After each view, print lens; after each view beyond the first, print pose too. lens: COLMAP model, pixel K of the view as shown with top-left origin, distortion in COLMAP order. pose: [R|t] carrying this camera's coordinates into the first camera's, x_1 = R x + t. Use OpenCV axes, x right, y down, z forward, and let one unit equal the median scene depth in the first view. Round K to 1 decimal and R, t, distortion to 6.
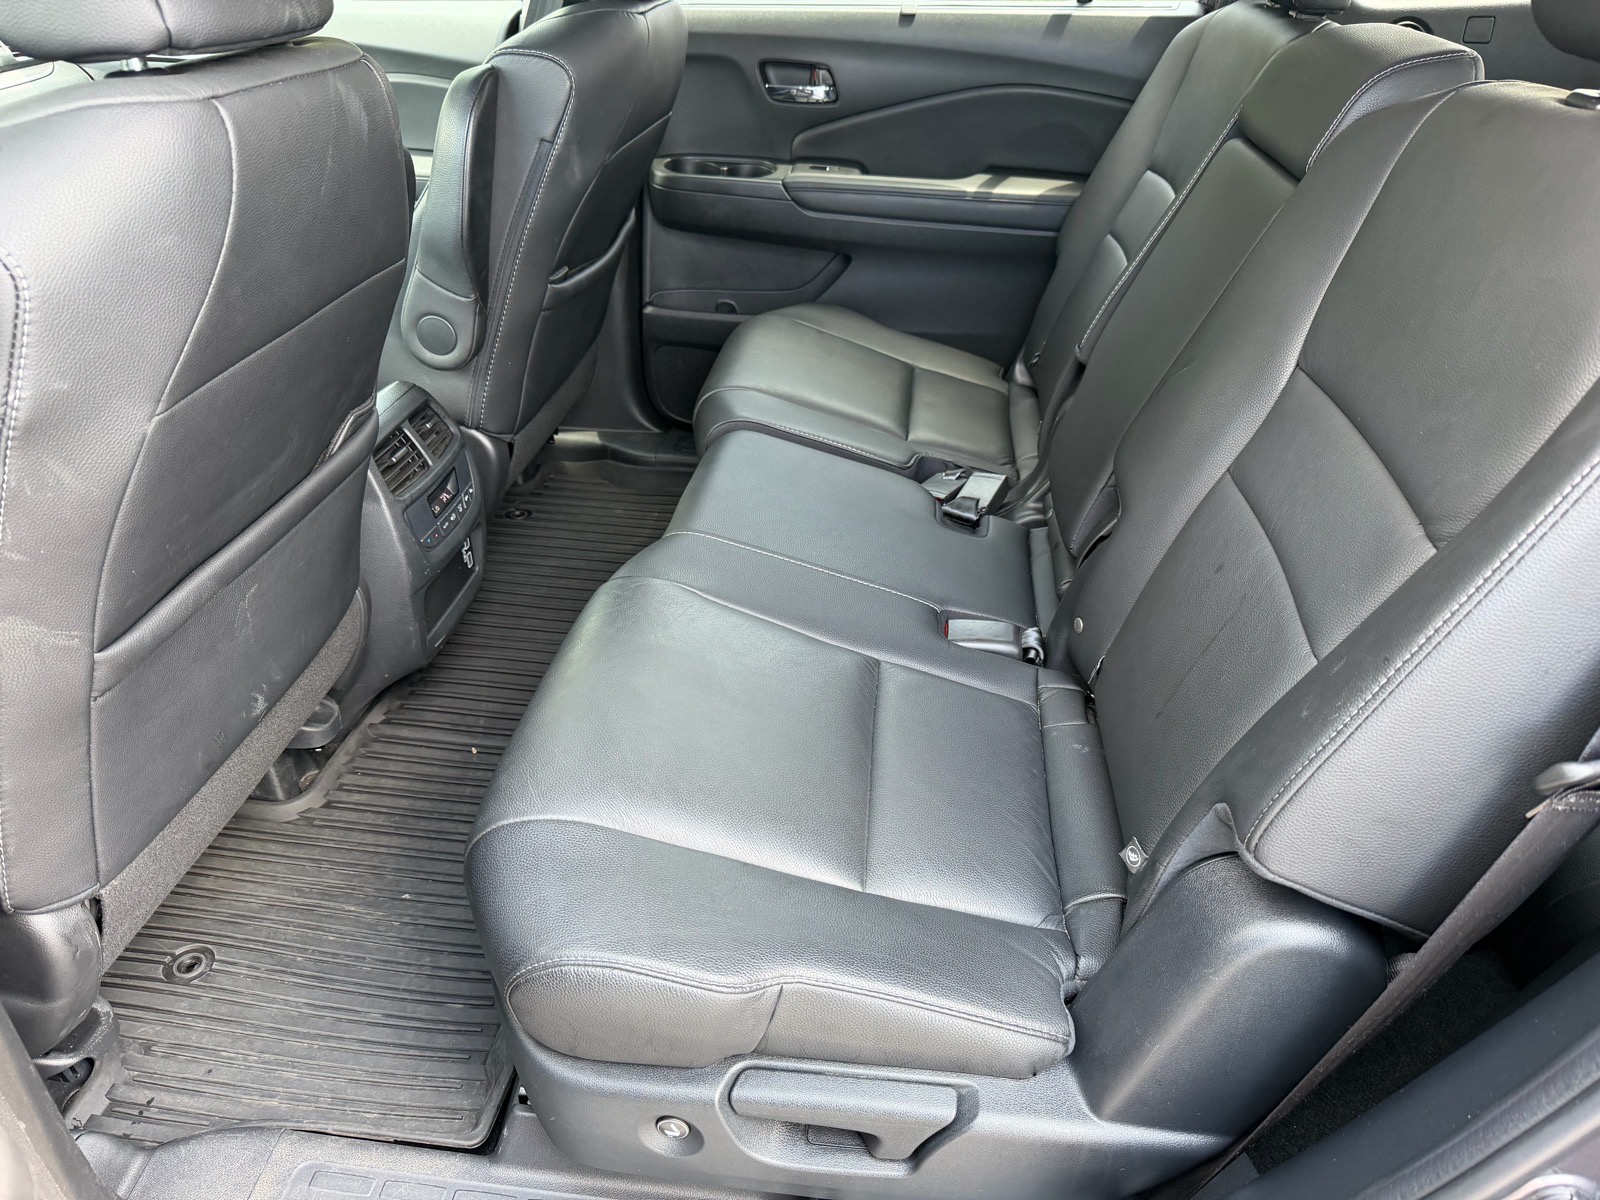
lens RADIAL K [[1147.8, 0, 789.9], [0, 1147.8, 604.0], [0, 0, 1]] dist [0.007280, -0.001947]
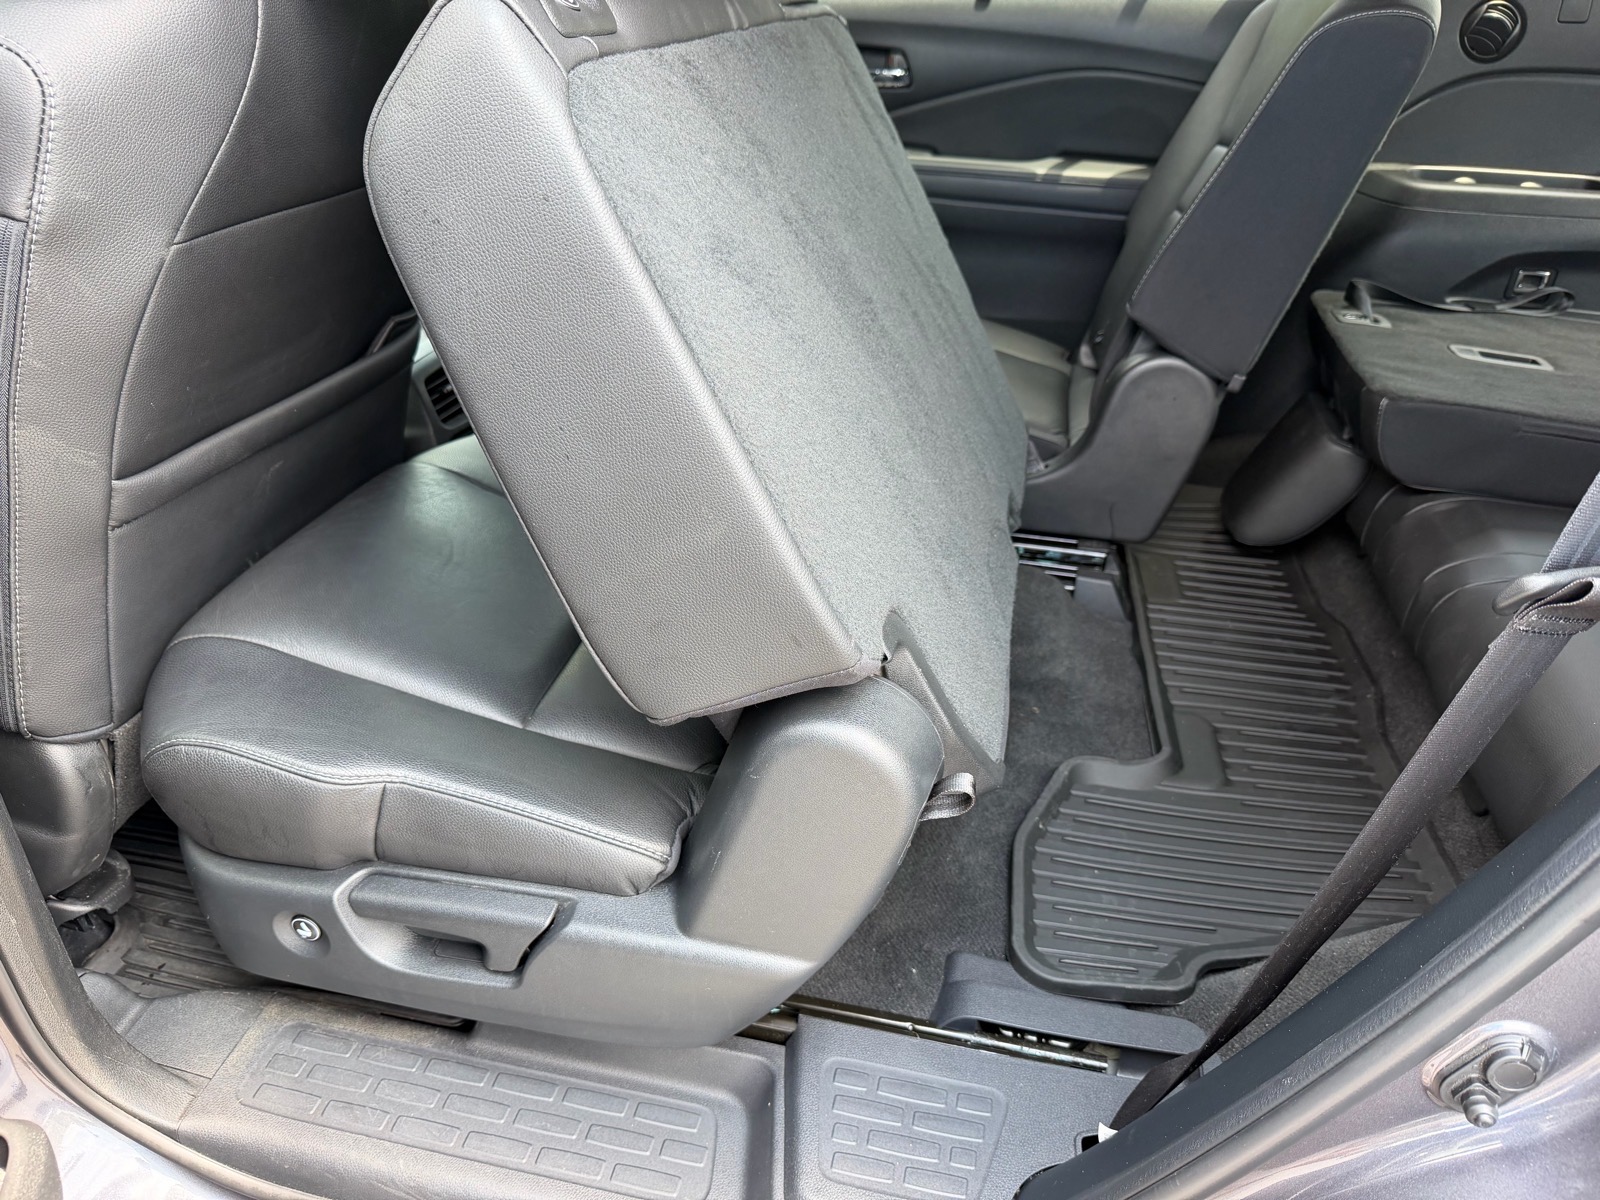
lens RADIAL K [[1153.8, 0, 795.5], [0, 1153.8, 606.7], [0, 0, 1]] dist [0.005530, -0.010909]
pose [[0.995300, 0.045124, -0.085688, 0.064417], [-0.048982, 0.997853, -0.043474, 0.095726], [0.083542, 0.047466, 0.995373, 0.000484]]
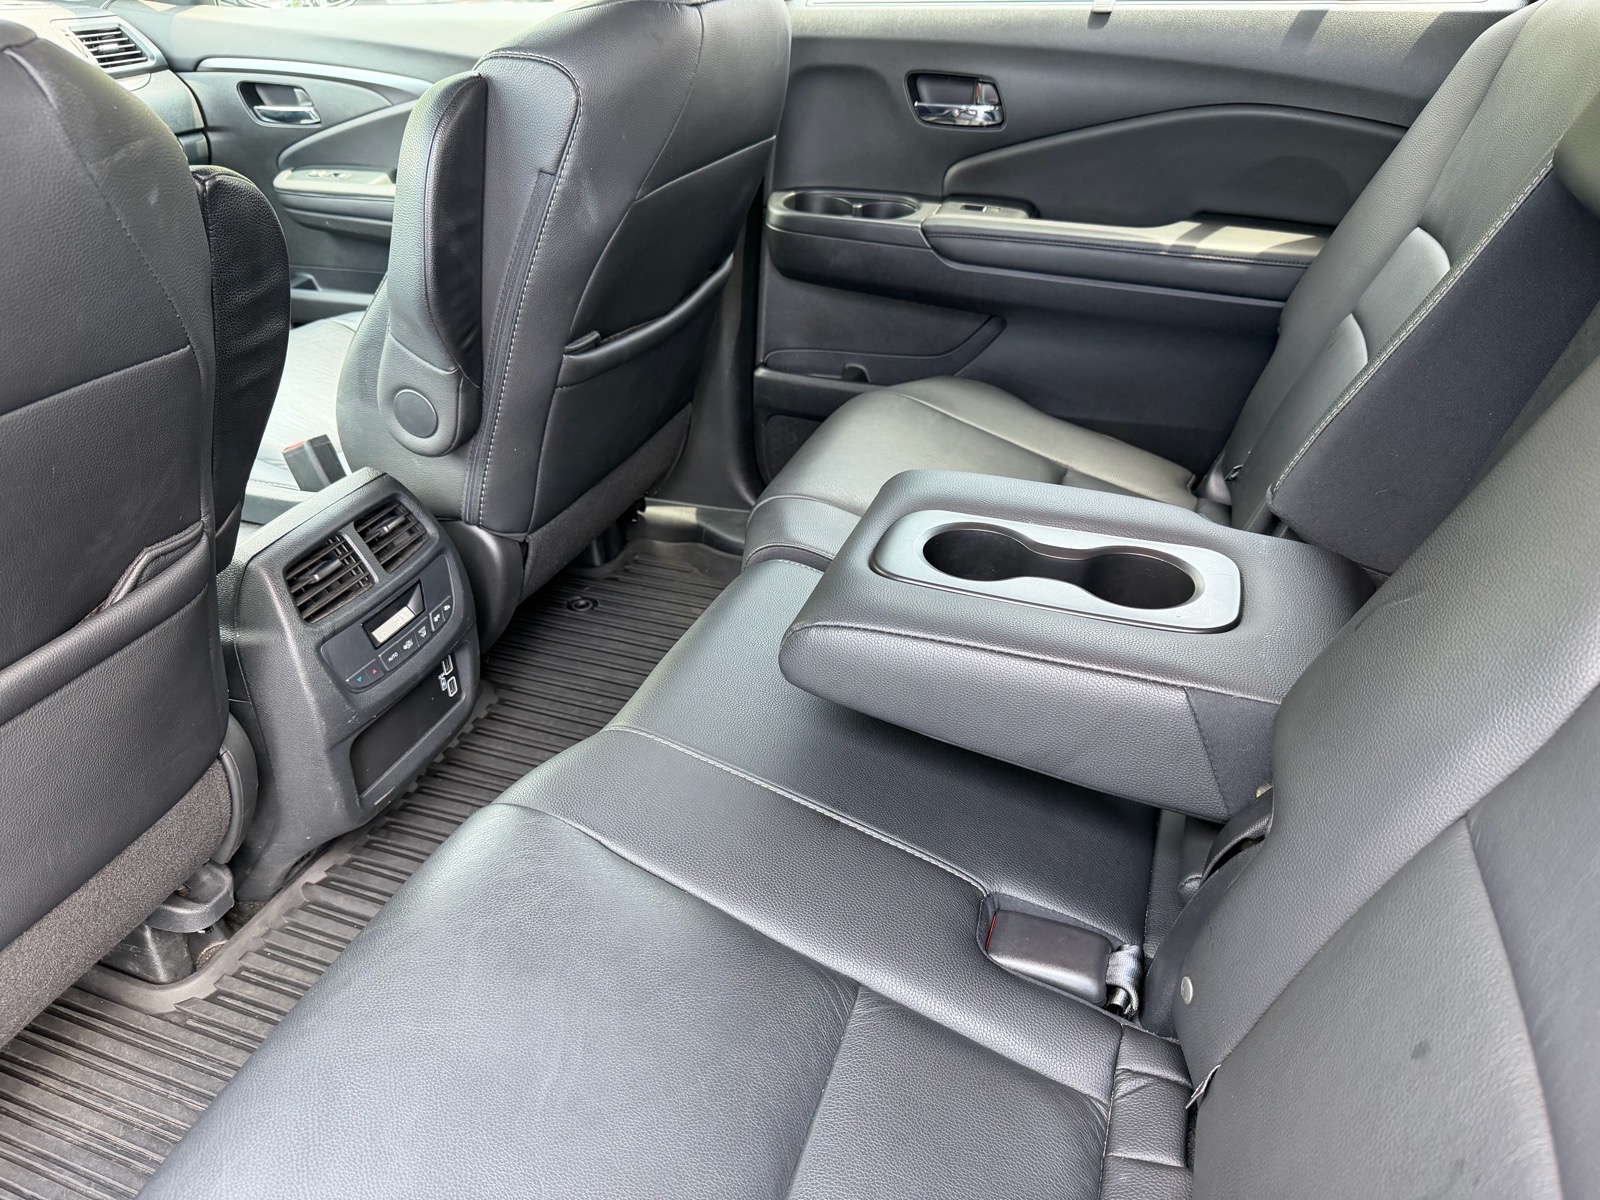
lens RADIAL K [[1129.9, 0, 800.0], [0, 1129.9, 600.0], [0, 0, 1]] dist [0.028497, -0.048424]
pose [[0.975028, 0.092772, -0.201779, 0.125588], [-0.095803, 0.995386, -0.005283, -0.132458], [0.200358, 0.024482, 0.979417, 0.303575]]
